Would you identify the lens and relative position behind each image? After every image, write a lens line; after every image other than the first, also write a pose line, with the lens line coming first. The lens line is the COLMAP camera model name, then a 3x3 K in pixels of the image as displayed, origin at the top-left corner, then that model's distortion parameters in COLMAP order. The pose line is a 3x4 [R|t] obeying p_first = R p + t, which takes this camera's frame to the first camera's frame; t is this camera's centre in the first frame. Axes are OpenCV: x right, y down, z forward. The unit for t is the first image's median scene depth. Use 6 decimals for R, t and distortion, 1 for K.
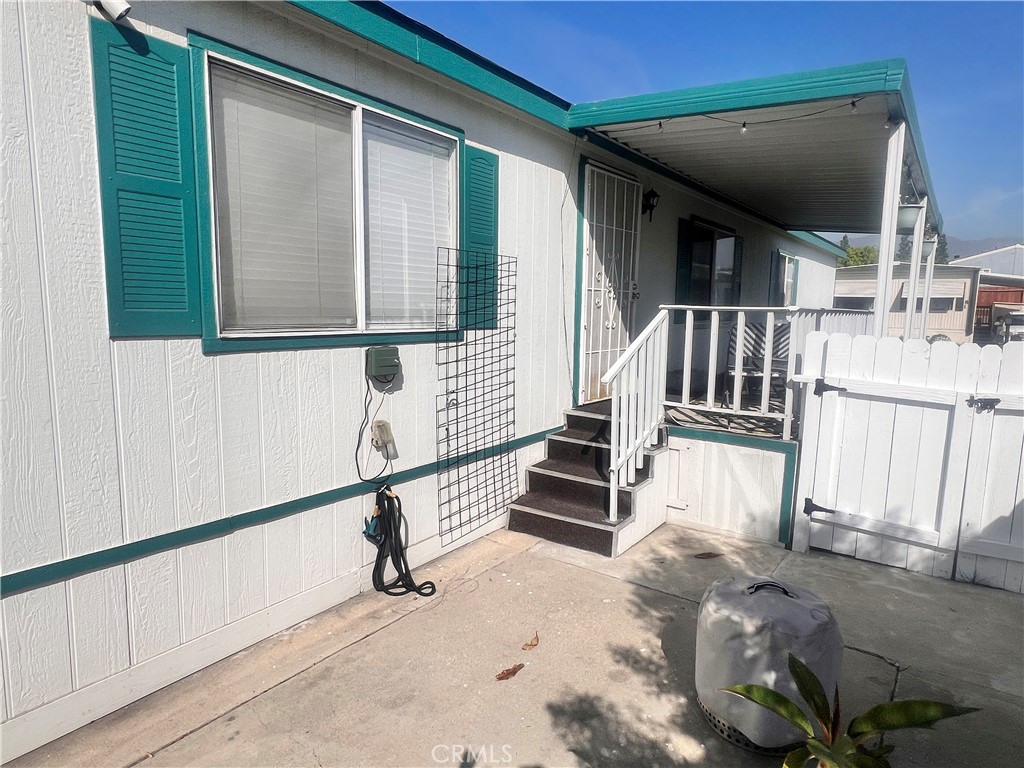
lens RADIAL K [[585.5, 0, 515.3], [0, 585.5, 379.8], [0, 0, 1]] dist [-0.001806, -0.004170]
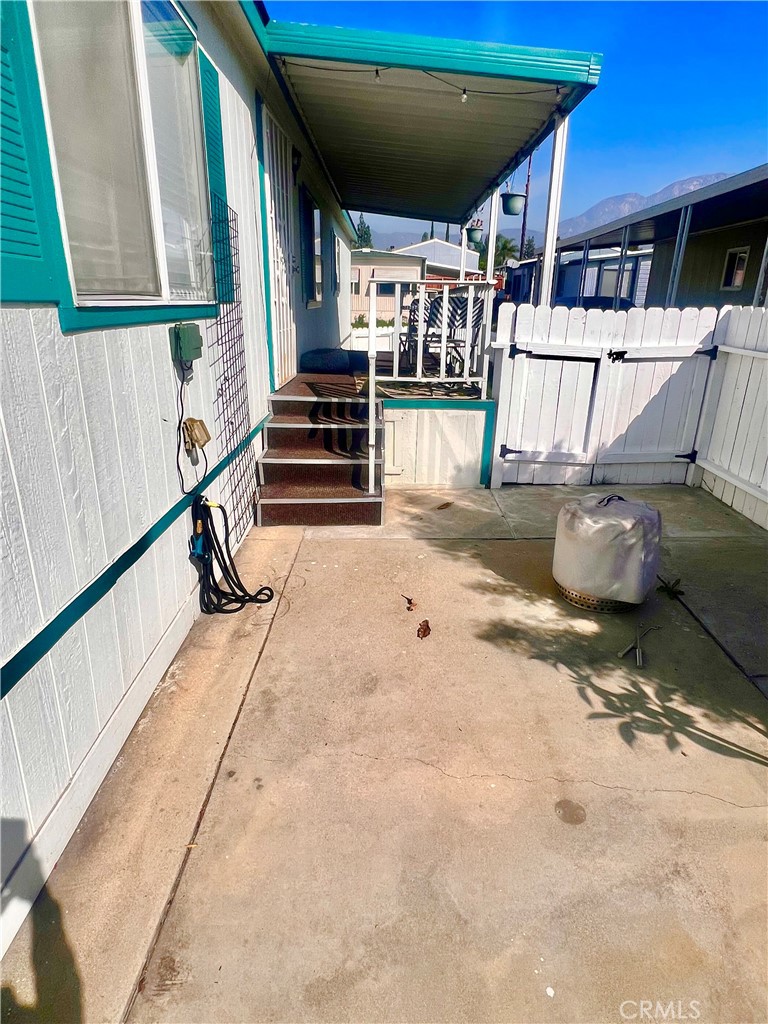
lens RADIAL K [[585.5, 0, 384.1], [0, 585.5, 509.1], [0, 0, 1]] dist [-0.001806, -0.004170]
pose [[0.794279, -0.205818, 0.571630, -0.461409], [0.070014, 0.965610, 0.250389, 0.006051], [-0.603506, -0.158857, 0.781374, 0.167066]]
